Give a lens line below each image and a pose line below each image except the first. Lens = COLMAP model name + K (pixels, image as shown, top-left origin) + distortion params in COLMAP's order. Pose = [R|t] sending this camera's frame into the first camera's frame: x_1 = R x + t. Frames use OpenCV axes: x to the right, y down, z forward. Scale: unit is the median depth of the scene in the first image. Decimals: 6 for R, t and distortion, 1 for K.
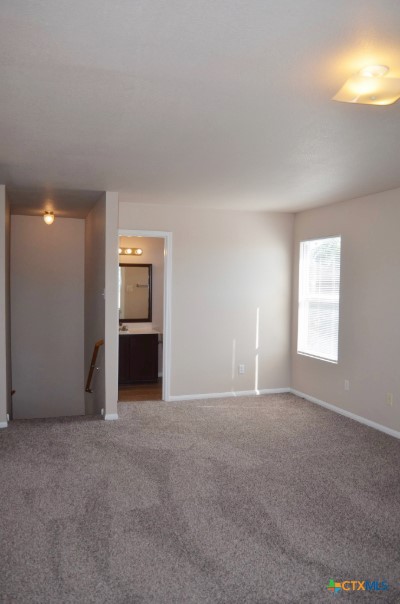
lens RADIAL K [[478.9, 0, 200.0], [0, 478.9, 302.0], [0, 0, 1]] dist [-0.063279, -0.001157]
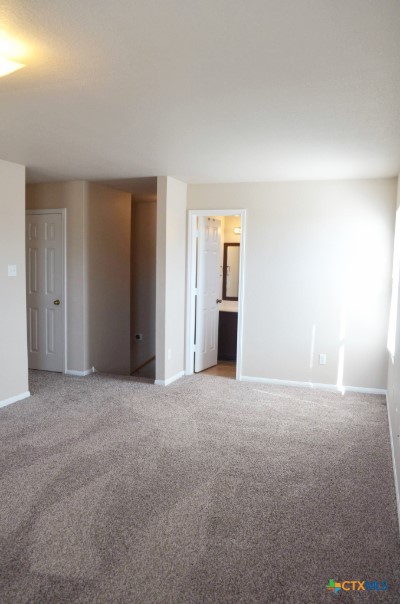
lens RADIAL K [[478.9, 0, 200.0], [0, 478.9, 302.0], [0, 0, 1]] dist [-0.063279, -0.001157]
pose [[0.787758, 0.062665, -0.612788, 0.465994], [-0.040812, 0.997936, 0.049585, -0.001333], [0.614631, -0.014052, 0.788690, 0.165598]]
